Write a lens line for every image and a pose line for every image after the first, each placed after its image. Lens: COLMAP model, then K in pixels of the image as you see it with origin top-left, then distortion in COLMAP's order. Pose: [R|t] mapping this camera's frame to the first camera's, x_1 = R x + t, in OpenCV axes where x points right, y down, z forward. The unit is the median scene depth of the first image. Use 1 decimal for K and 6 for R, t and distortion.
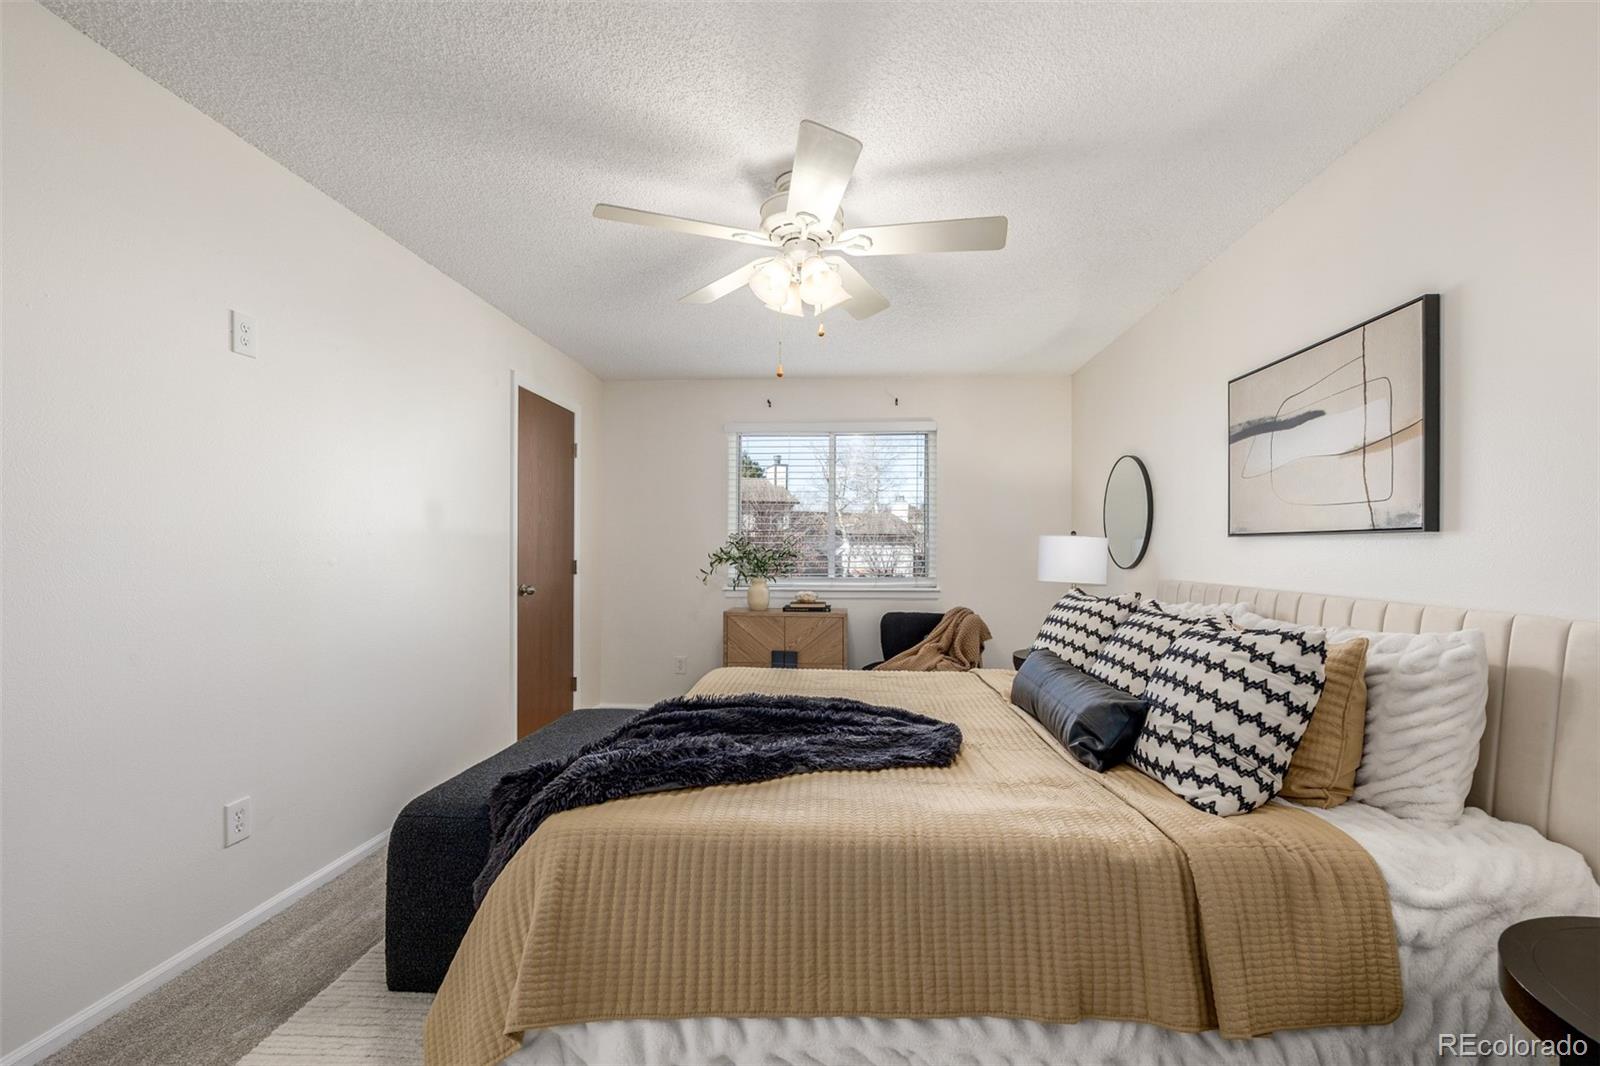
lens RADIAL K [[677.3, 0, 803.7], [0, 677.3, 539.7], [0, 0, 1]] dist [0.001426, 0.000438]
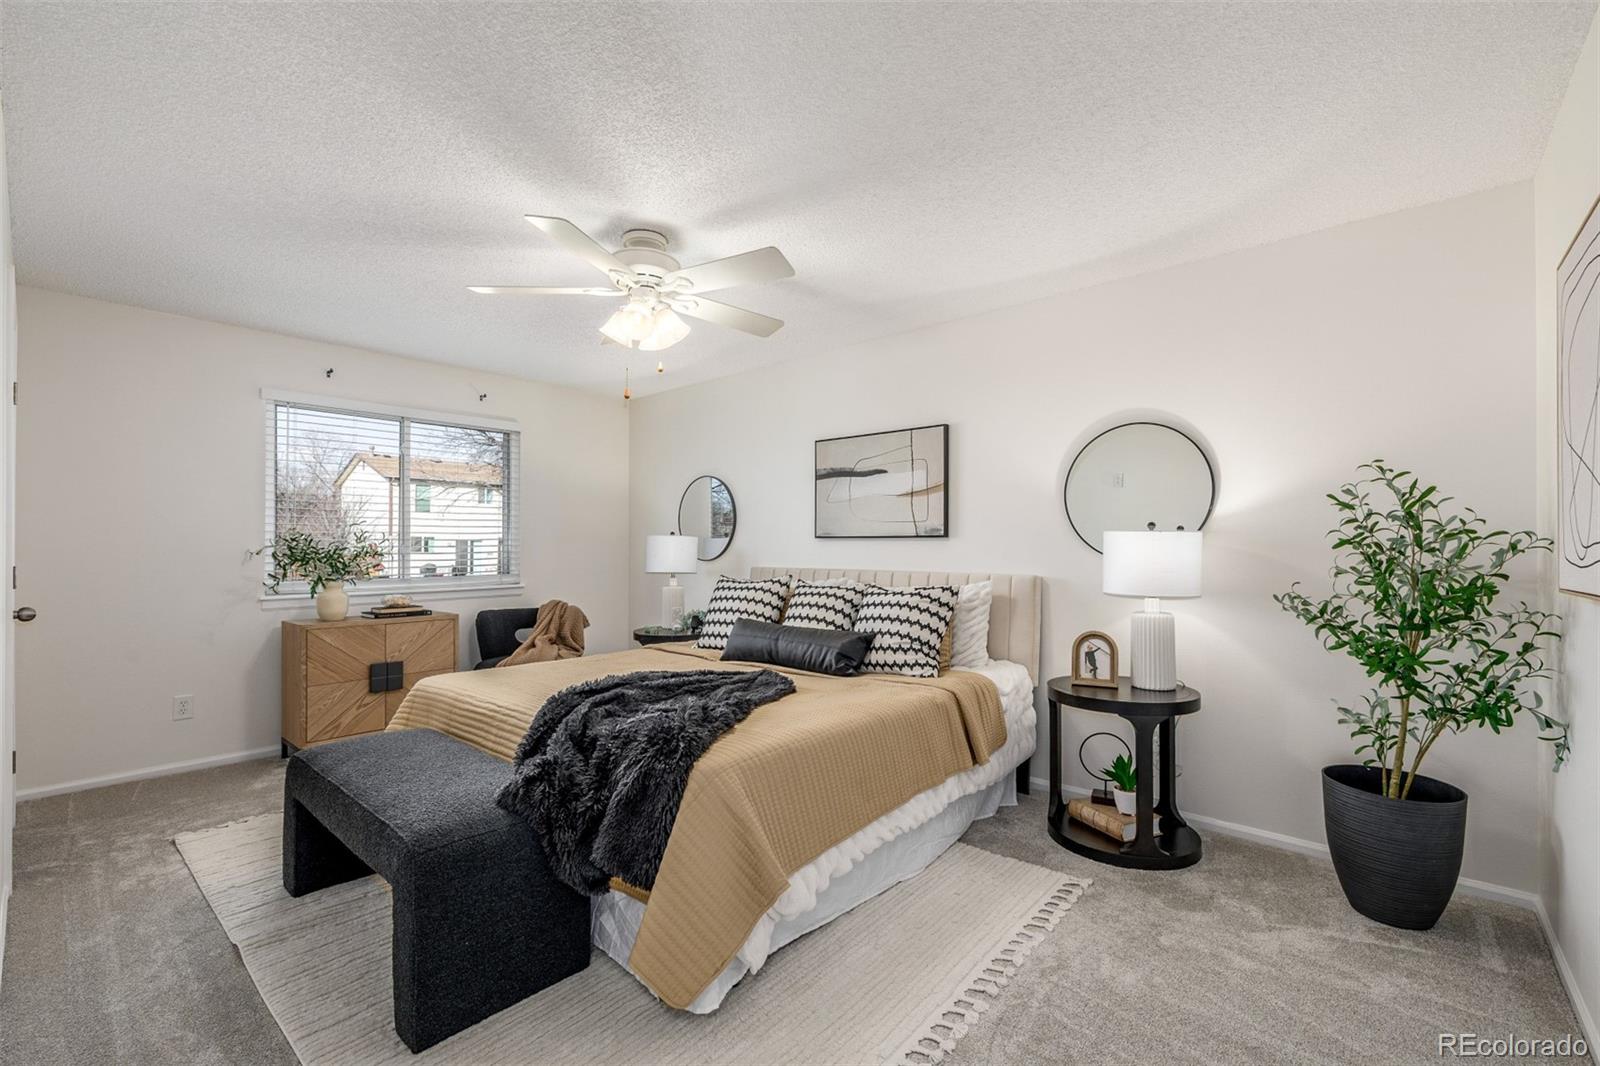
lens RADIAL K [[677.3, 0, 800.1], [0, 677.3, 539.0], [0, 0, 1]] dist [0.001426, 0.000438]
pose [[0.613558, 0.004420, 0.789637, -0.845377], [-0.008059, 0.999967, 0.000665, -0.004219], [-0.789608, -0.006772, 0.613574, 0.062716]]
